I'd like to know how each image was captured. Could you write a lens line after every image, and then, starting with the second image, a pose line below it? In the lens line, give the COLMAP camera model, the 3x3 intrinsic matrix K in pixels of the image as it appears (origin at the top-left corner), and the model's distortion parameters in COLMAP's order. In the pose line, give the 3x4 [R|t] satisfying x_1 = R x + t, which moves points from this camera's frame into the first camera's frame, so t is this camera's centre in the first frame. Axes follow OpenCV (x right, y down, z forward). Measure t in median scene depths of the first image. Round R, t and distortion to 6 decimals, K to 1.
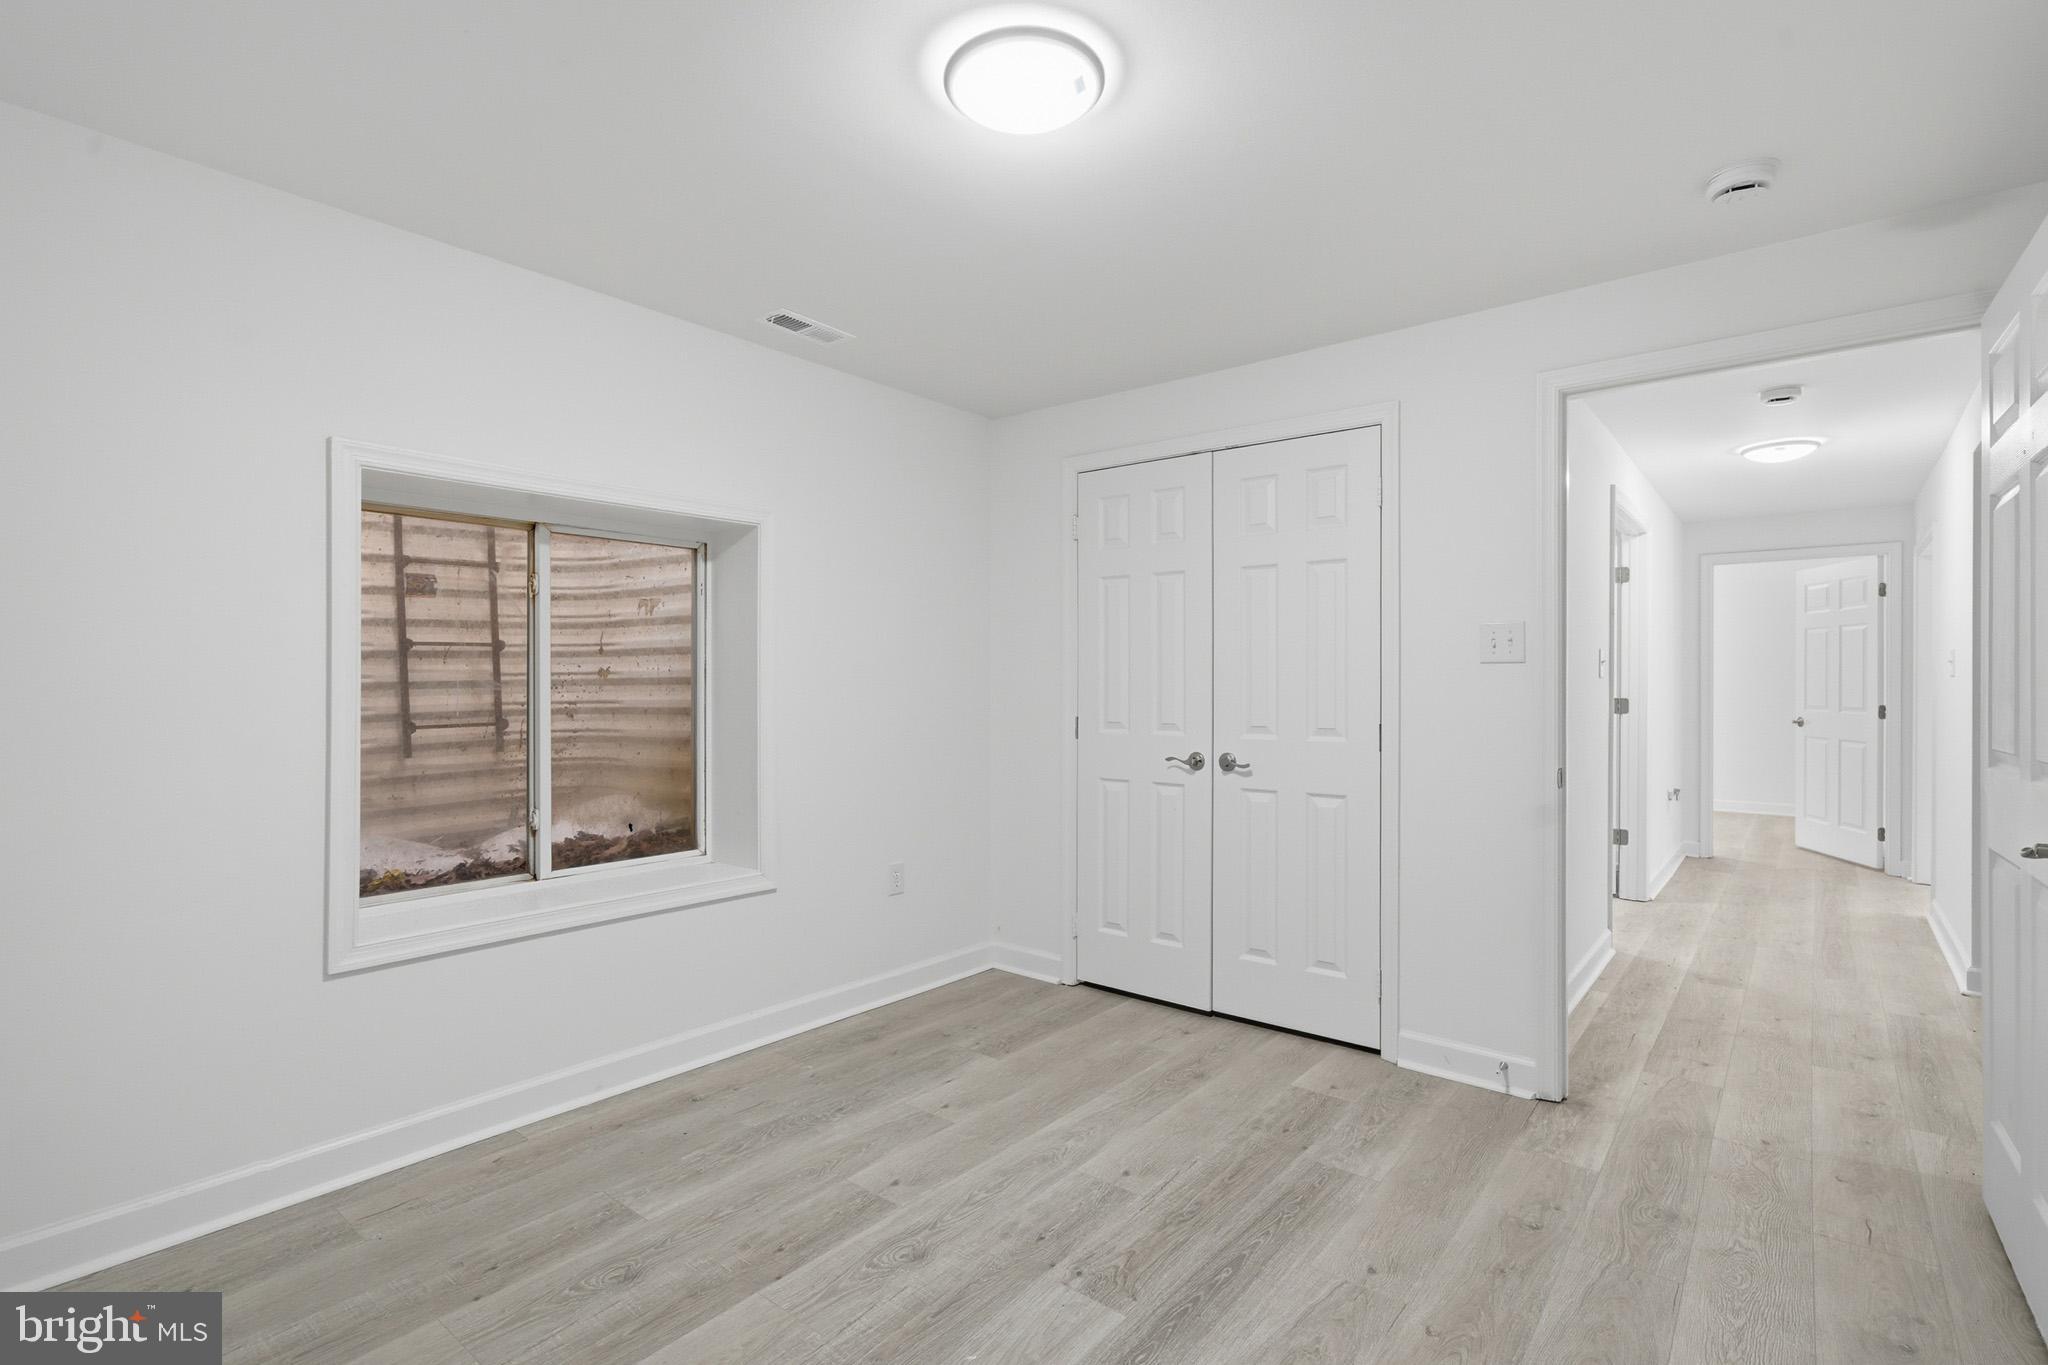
lens RADIAL K [[954.2, 0, 1023.8], [0, 954.2, 683.3], [0, 0, 1]] dist [-0.011345, 0.007276]
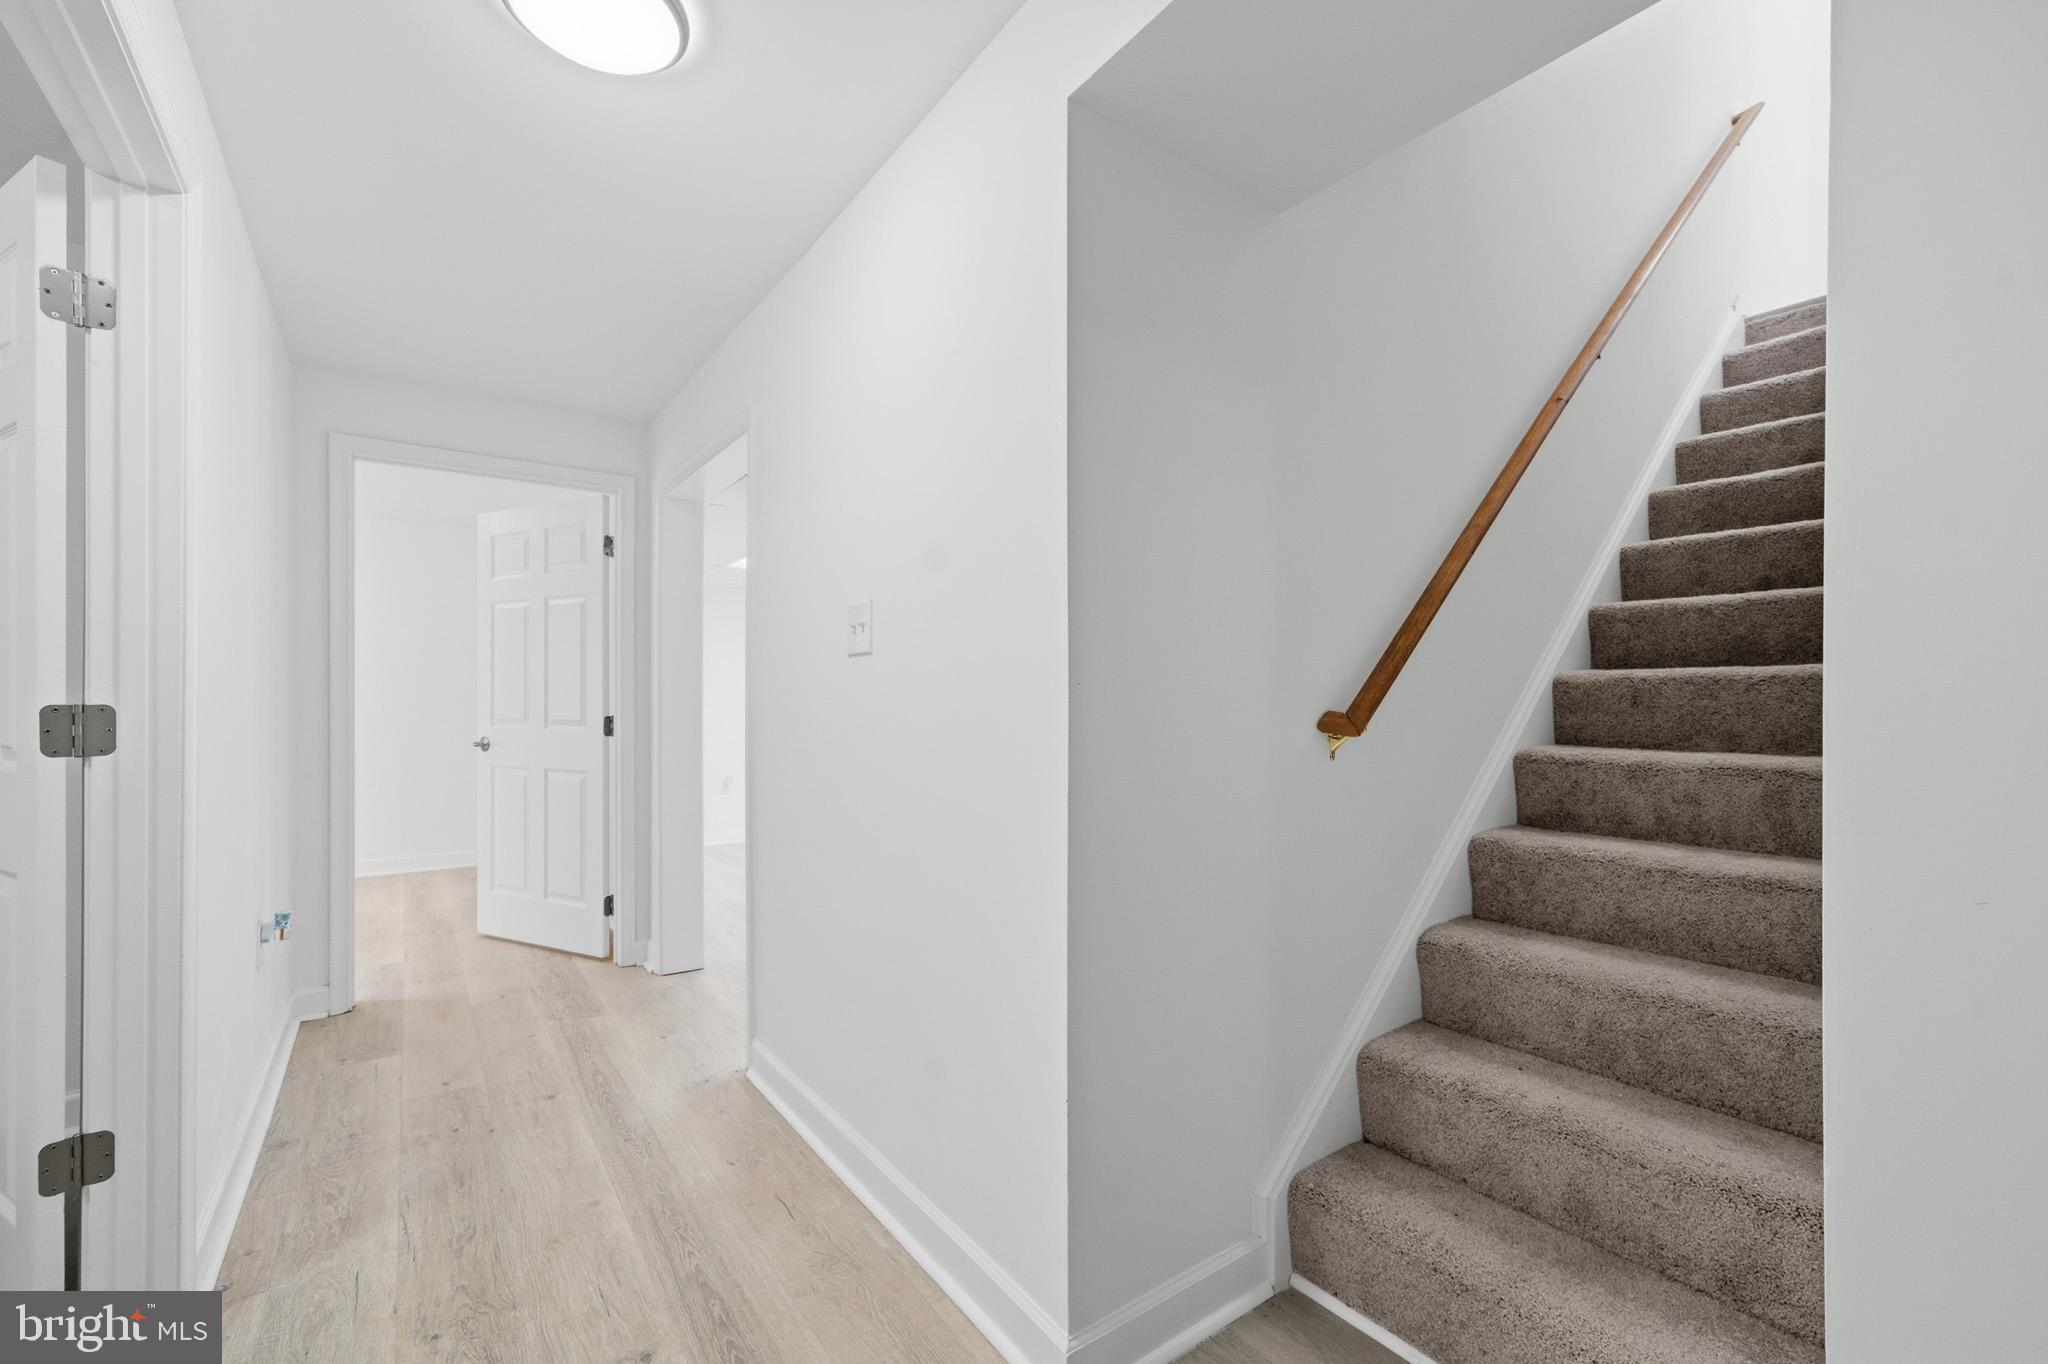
lens RADIAL K [[861.5, 0, 1018.4], [0, 861.5, 696.7], [0, 0, 1]] dist [-0.000319, 0.000263]
pose [[0.254408, 0.002082, 0.967095, 0.438831], [0.006287, 0.999973, -0.003807, 0.015840], [-0.967077, 0.007048, 0.254388, 0.642805]]
